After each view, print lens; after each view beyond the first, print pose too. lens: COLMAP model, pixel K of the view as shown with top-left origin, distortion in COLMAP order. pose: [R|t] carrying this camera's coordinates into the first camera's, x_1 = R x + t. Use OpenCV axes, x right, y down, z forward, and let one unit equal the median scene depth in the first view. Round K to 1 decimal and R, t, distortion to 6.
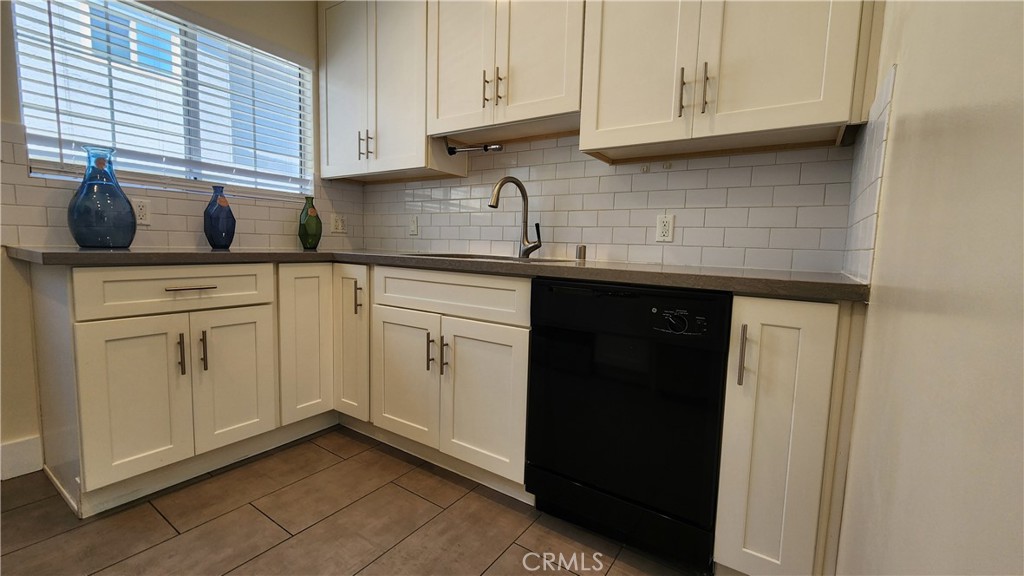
lens RADIAL K [[421.7, 0, 519.6], [0, 421.7, 283.3], [0, 0, 1]] dist [0.003673, -0.001346]
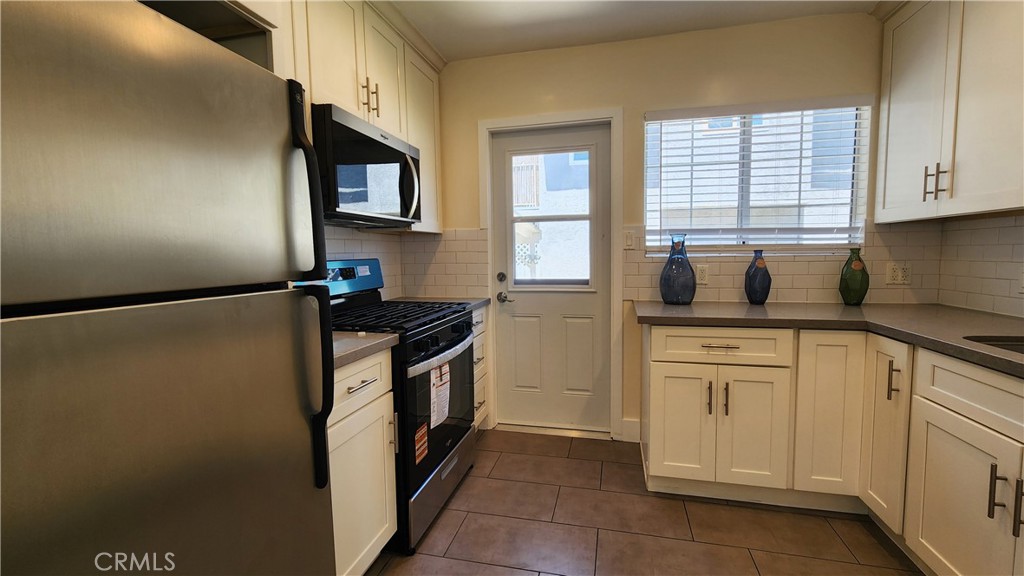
lens RADIAL K [[421.7, 0, 518.8], [0, 421.7, 280.6], [0, 0, 1]] dist [0.003673, -0.001346]
pose [[0.346911, 0.031665, -0.937363, 0.141179], [-0.062492, 0.997989, 0.010586, -0.130607], [0.935814, 0.054905, 0.348192, 0.008262]]
